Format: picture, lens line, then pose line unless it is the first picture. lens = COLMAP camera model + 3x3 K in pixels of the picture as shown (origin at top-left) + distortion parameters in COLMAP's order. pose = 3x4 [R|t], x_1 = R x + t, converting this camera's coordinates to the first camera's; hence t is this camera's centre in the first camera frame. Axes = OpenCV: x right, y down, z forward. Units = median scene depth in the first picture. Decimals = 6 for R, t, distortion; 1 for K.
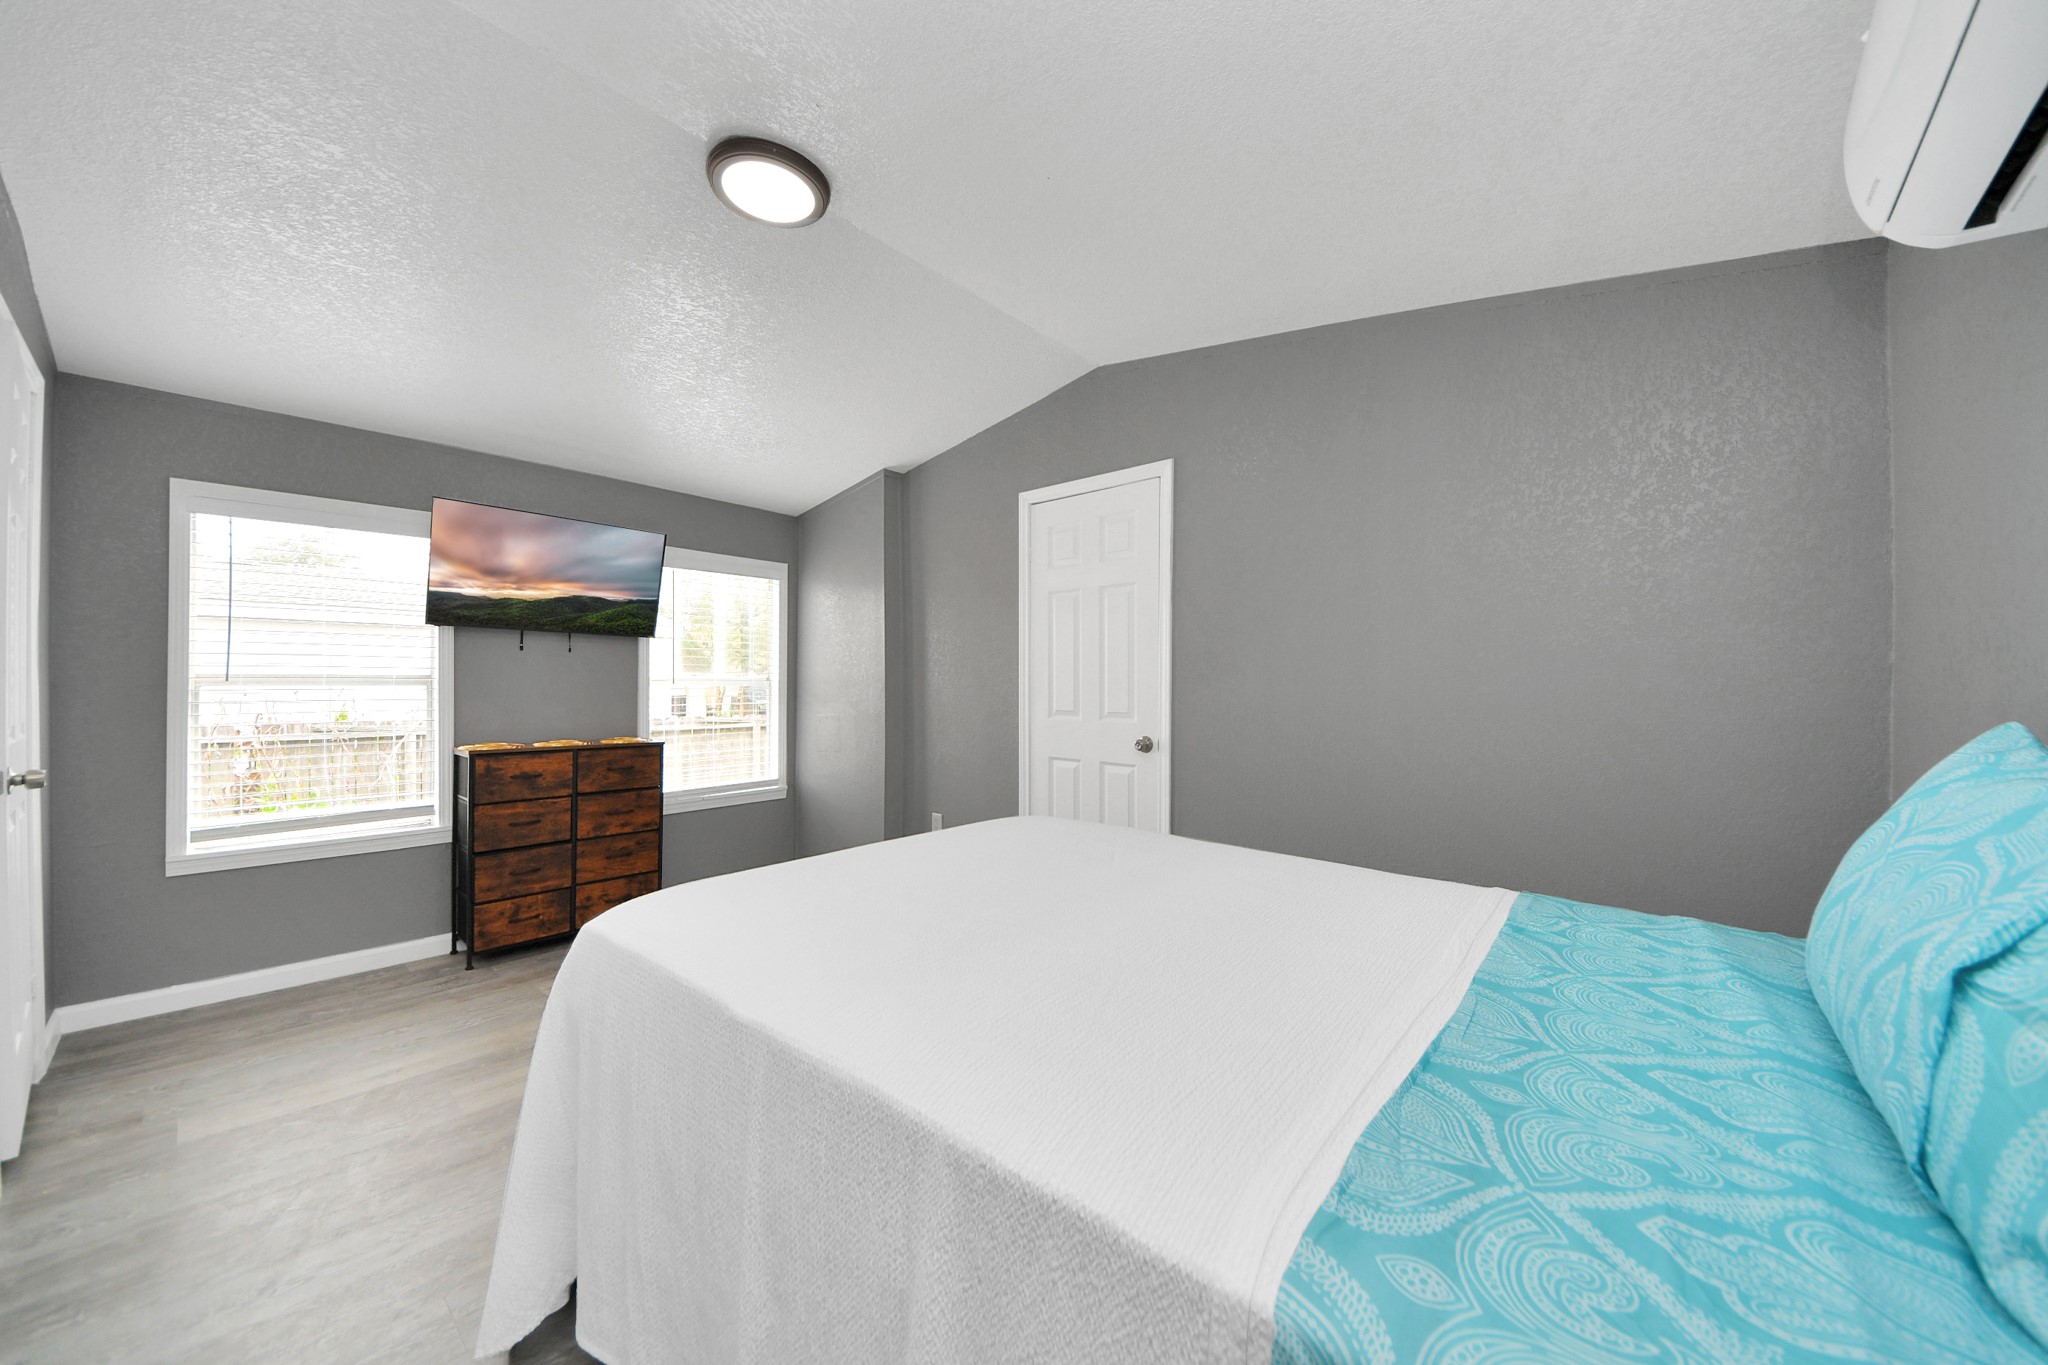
lens RADIAL K [[732.2, 0, 1011.3], [0, 732.2, 684.3], [0, 0, 1]] dist [0.057440, -0.027668]
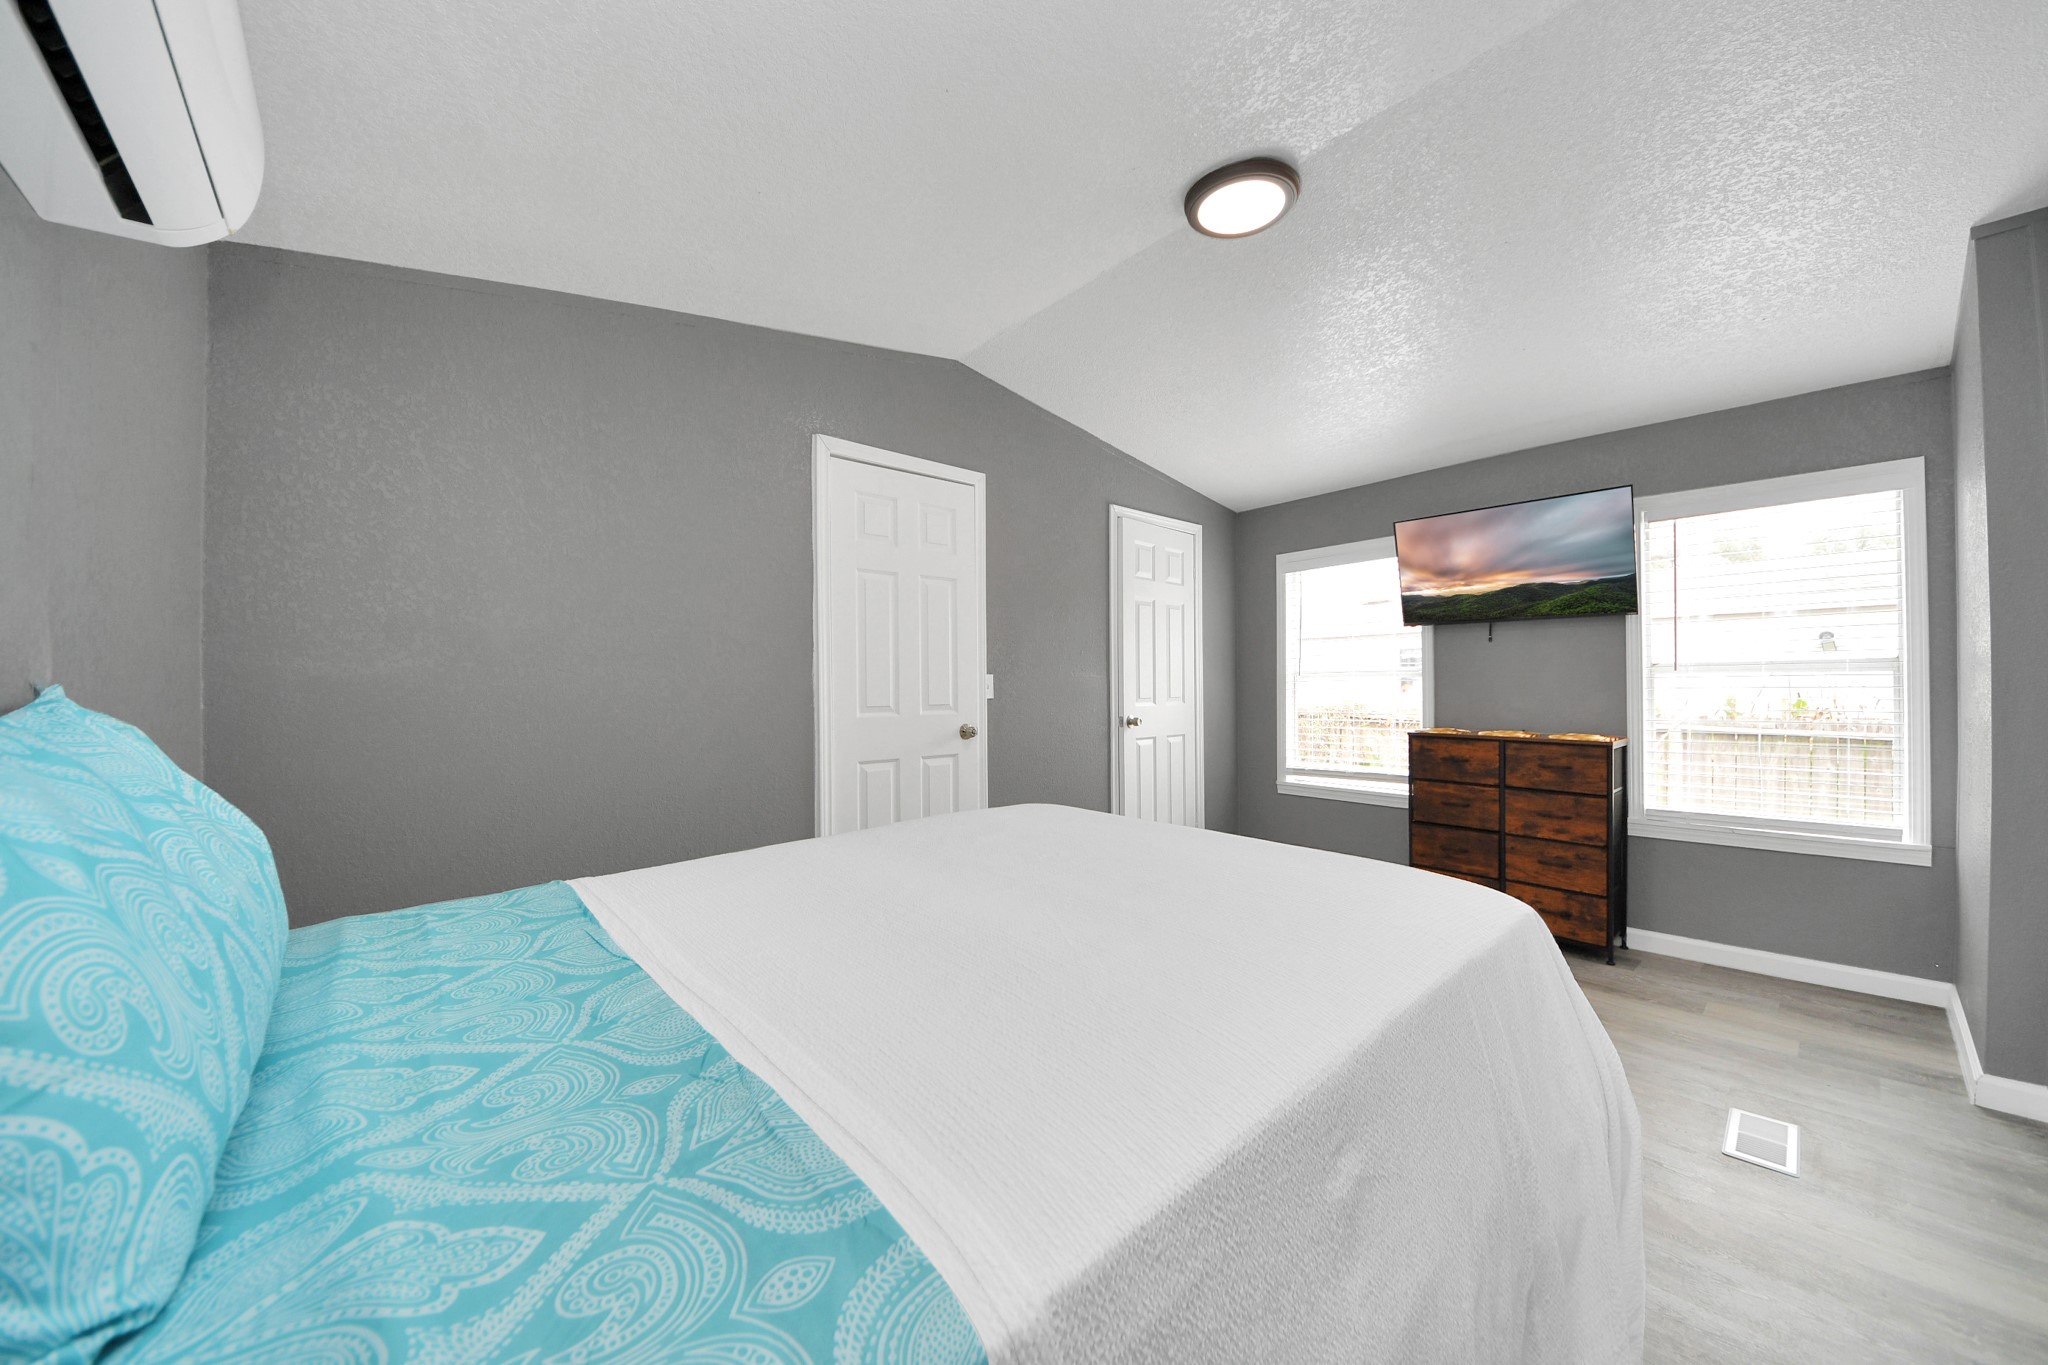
lens RADIAL K [[732.2, 0, 1011.3], [0, 732.2, 684.3], [0, 0, 1]] dist [0.057440, -0.027668]
pose [[-0.106618, -0.000742, -0.994300, 0.465603], [0.001659, 0.999998, -0.000924, 0.014199], [0.994299, -0.001748, -0.106617, 0.471975]]
